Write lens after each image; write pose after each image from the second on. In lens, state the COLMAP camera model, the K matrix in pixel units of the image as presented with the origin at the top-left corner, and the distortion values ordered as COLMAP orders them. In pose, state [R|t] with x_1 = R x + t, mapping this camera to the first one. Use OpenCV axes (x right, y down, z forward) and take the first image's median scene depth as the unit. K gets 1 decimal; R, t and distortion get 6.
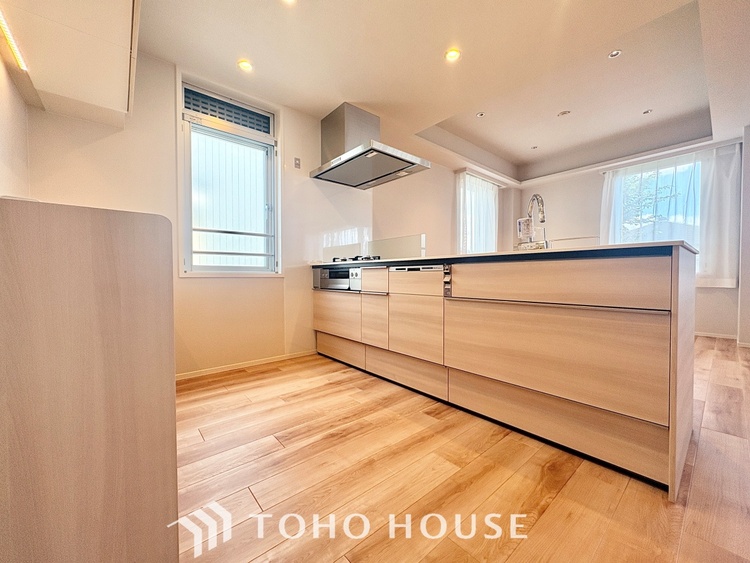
lens RADIAL K [[299.9, 0, 371.9], [0, 299.9, 283.0], [0, 0, 1]] dist [0.001716, -0.000464]
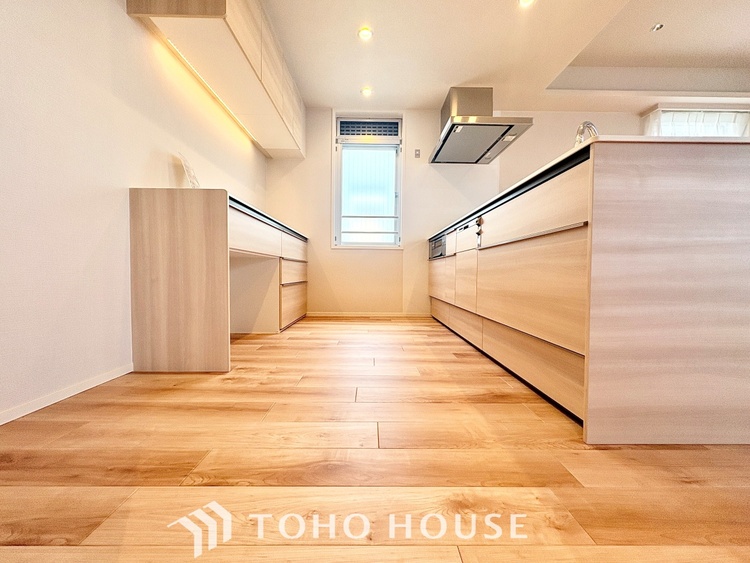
lens RADIAL K [[299.9, 0, 374.9], [0, 299.9, 281.9], [0, 0, 1]] dist [0.001716, -0.000464]
pose [[0.770598, 0.029007, -0.636662, 0.419861], [-0.028556, 0.999532, 0.010976, 0.107974], [0.636682, 0.009723, 0.771065, -0.023191]]
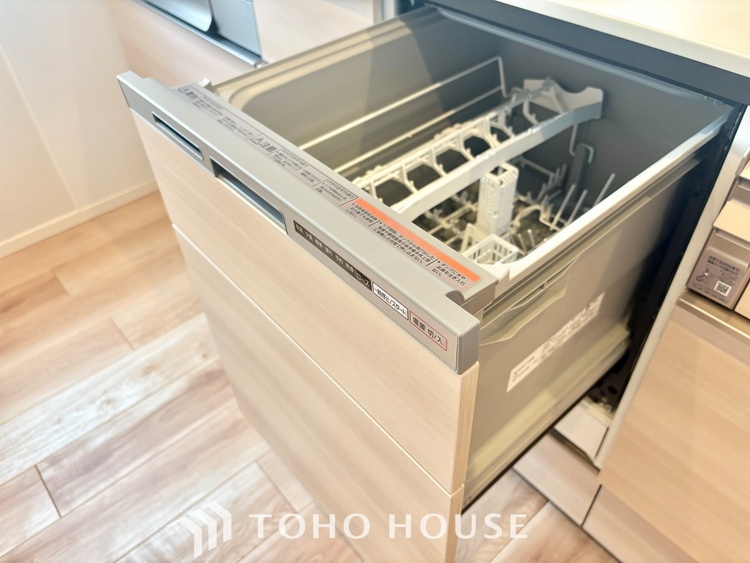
lens RADIAL K [[584.1, 0, 377.0], [0, 584.1, 281.7], [0, 0, 1]] dist [0.002854, 0.004112]
pose [[0.999372, -0.031438, -0.016374, 0.043095], [0.034303, 0.741359, 0.670232, -0.121727], [-0.008931, -0.670372, 0.741971, 0.502856]]
